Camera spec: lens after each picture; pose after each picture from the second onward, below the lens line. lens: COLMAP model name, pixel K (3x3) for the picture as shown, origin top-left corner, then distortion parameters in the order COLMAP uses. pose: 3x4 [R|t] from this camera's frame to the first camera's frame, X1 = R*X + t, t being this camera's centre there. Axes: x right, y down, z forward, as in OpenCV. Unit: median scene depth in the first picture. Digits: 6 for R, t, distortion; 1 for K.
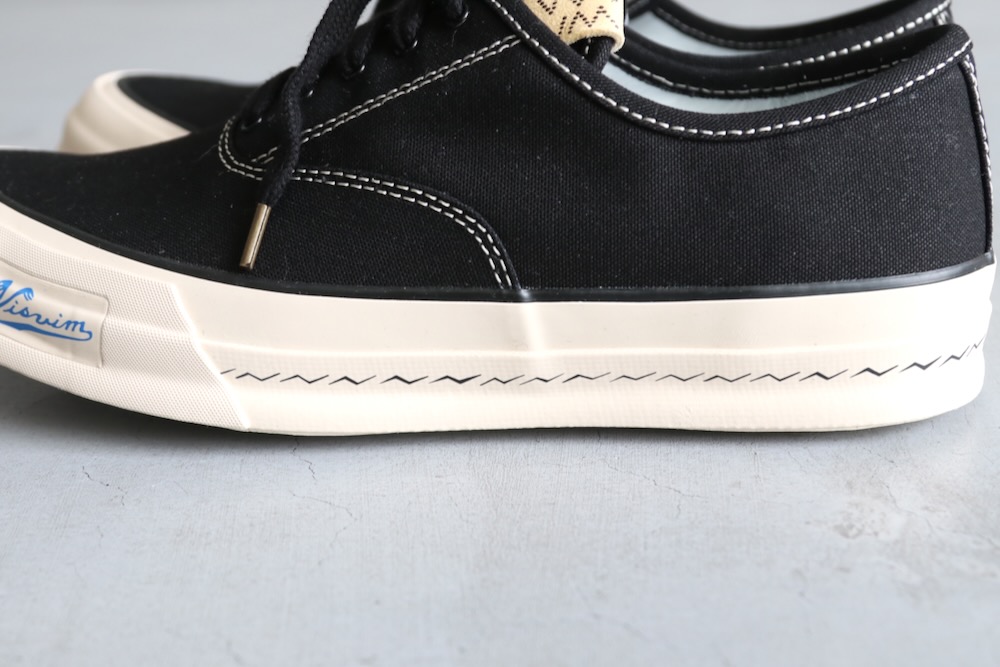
lens RADIAL K [[1370.4, 0, 498.3], [0, 1370.4, 382.8], [0, 0, 1]] dist [-0.088178, 0.060715]
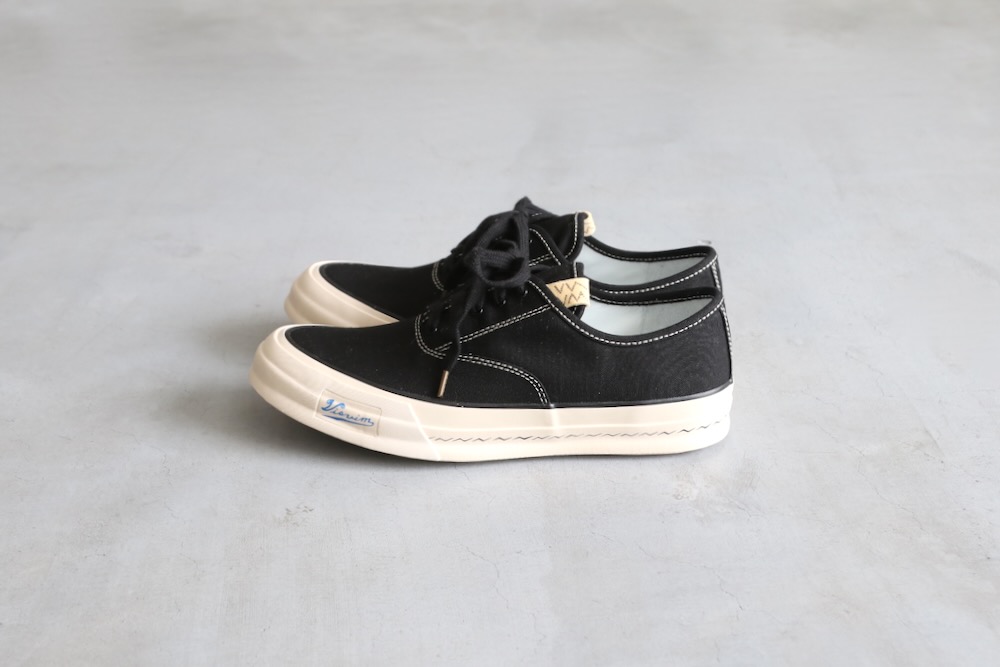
lens RADIAL K [[1263.6, 0, 500.0], [0, 1263.6, 333.5], [0, 0, 1]] dist [-0.116413, -0.031479]
pose [[0.990928, -0.019190, 0.133017, -0.383086], [0.013637, 0.999002, 0.042534, -0.297895], [-0.133700, -0.040334, 0.990201, -1.292237]]
